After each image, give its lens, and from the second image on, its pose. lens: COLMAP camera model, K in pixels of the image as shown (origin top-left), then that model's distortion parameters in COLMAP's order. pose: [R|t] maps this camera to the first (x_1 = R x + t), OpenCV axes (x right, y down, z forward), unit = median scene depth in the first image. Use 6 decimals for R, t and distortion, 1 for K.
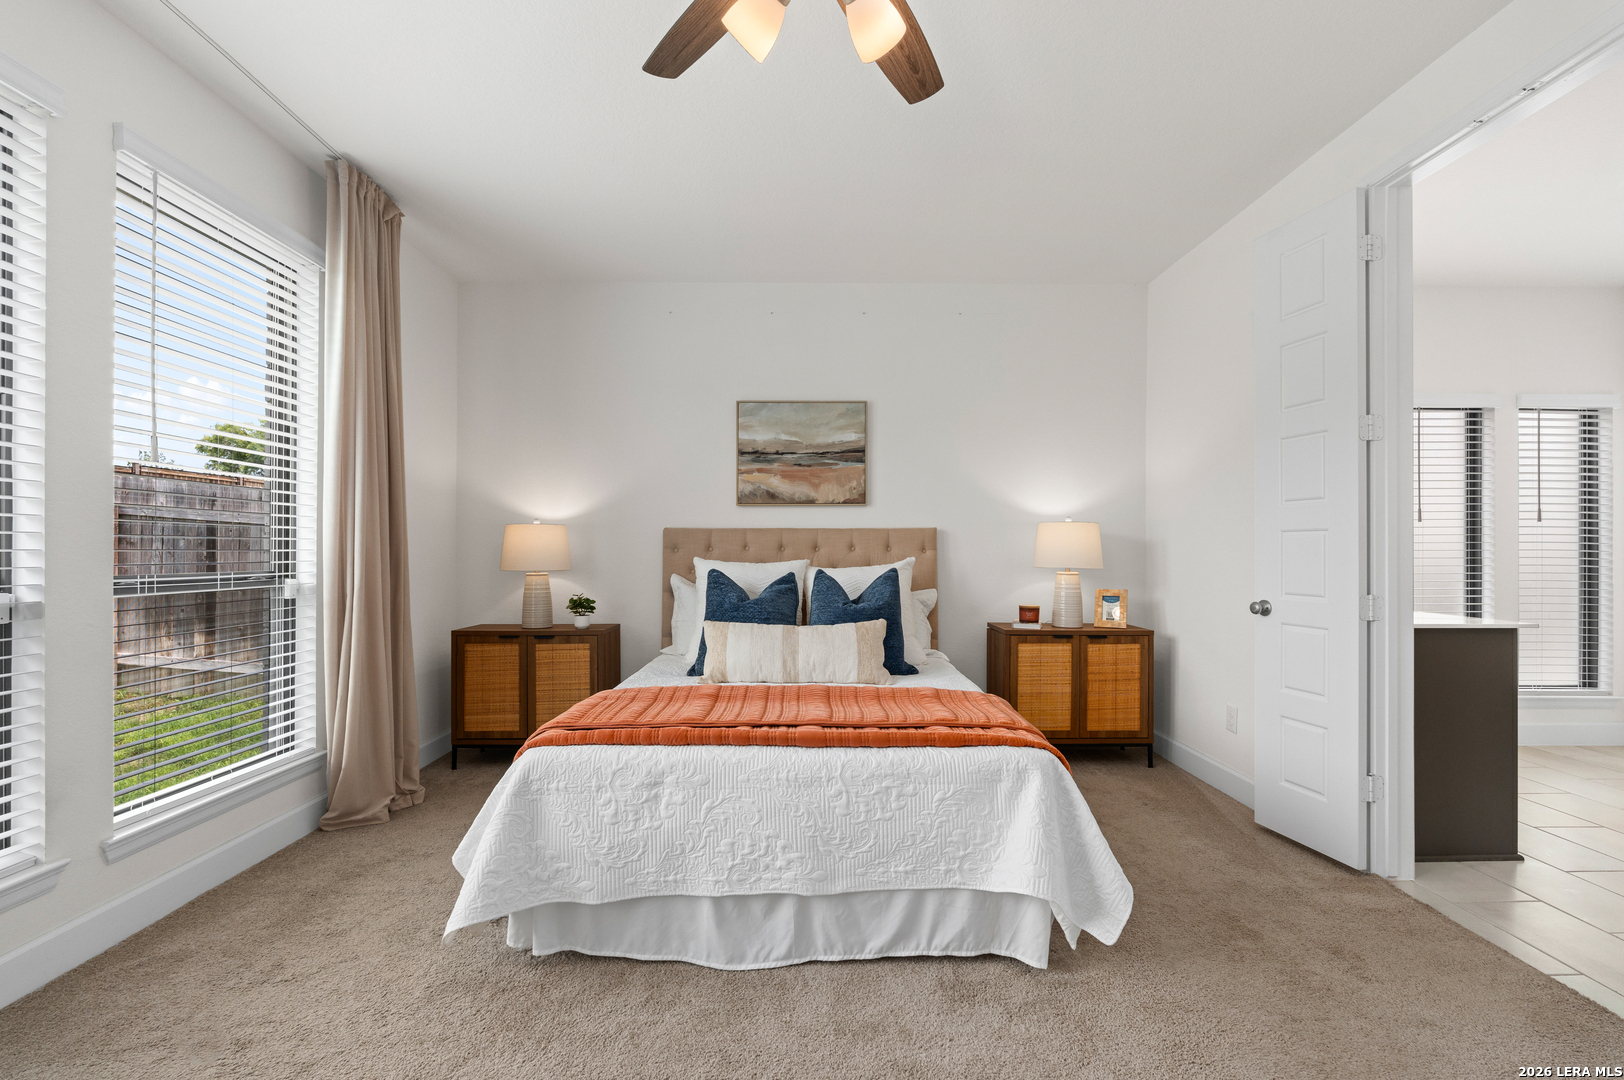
lens RADIAL K [[712.0, 0, 815.6], [0, 712.0, 539.9], [0, 0, 1]] dist [-0.001993, -0.000078]
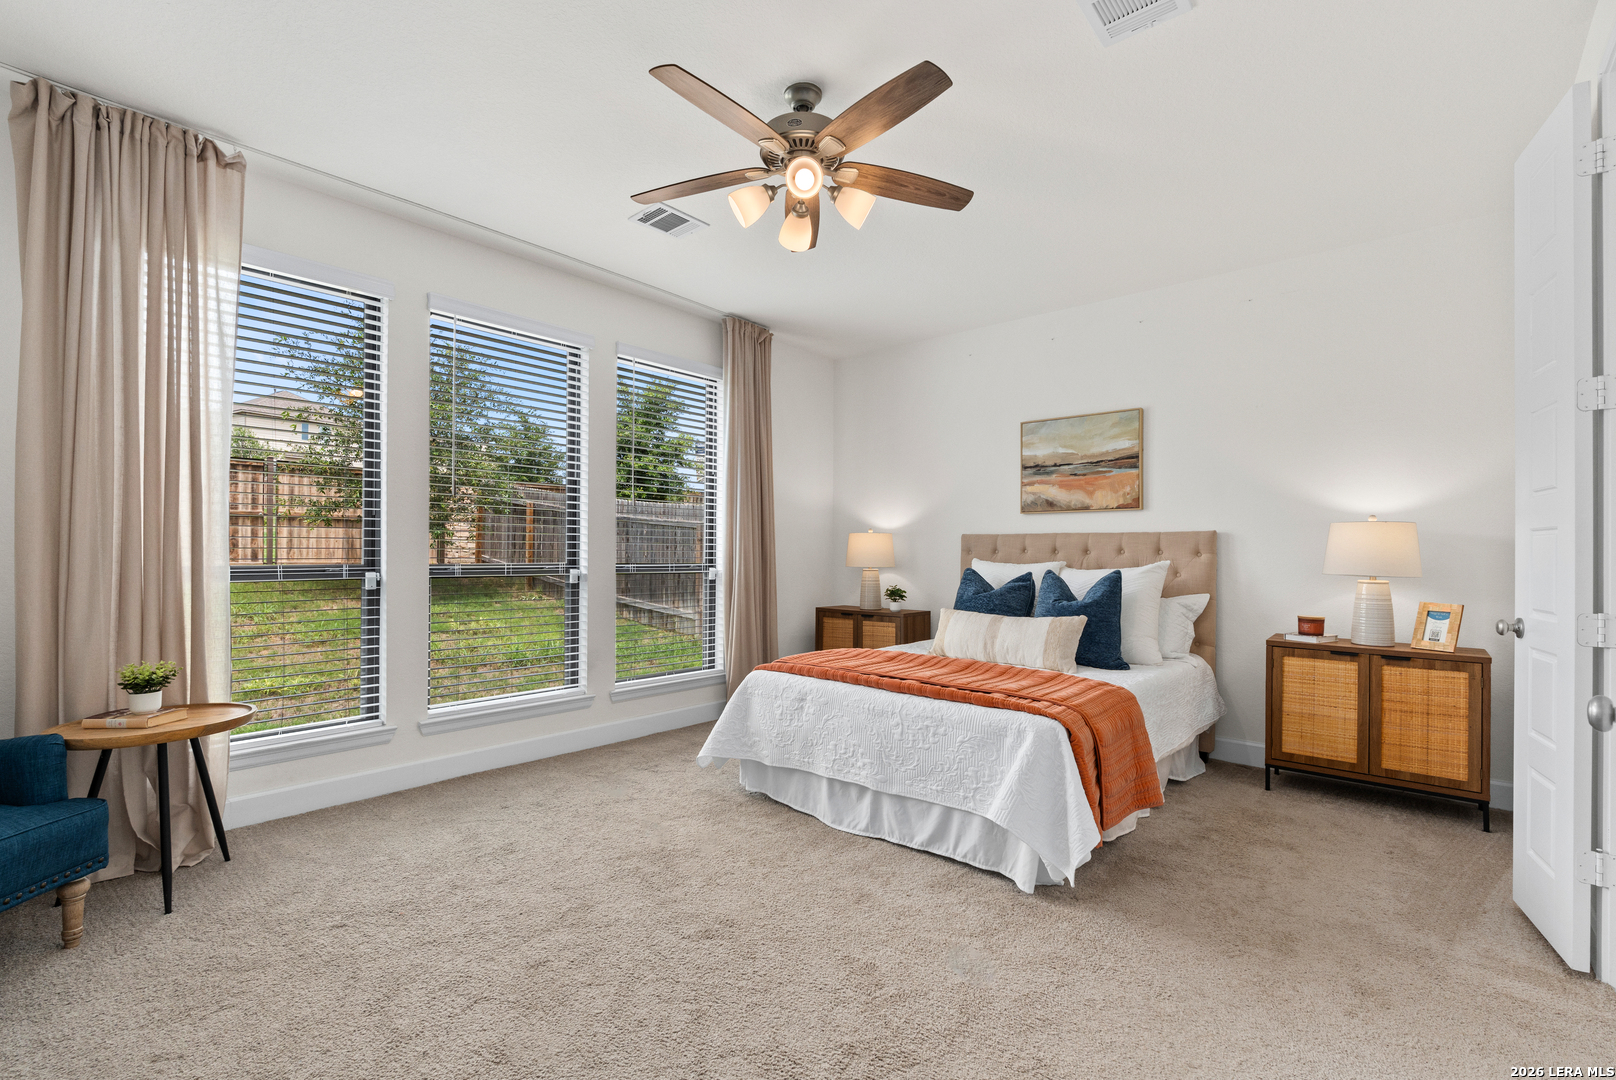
lens RADIAL K [[708.4, 0, 811.5], [0, 708.4, 539.9], [0, 0, 1]] dist [-0.001993, -0.000078]
pose [[0.747881, -0.006614, -0.663800, 0.435187], [0.002600, 0.999972, -0.007035, 0.000814], [0.663828, 0.003535, 0.747877, -0.082498]]
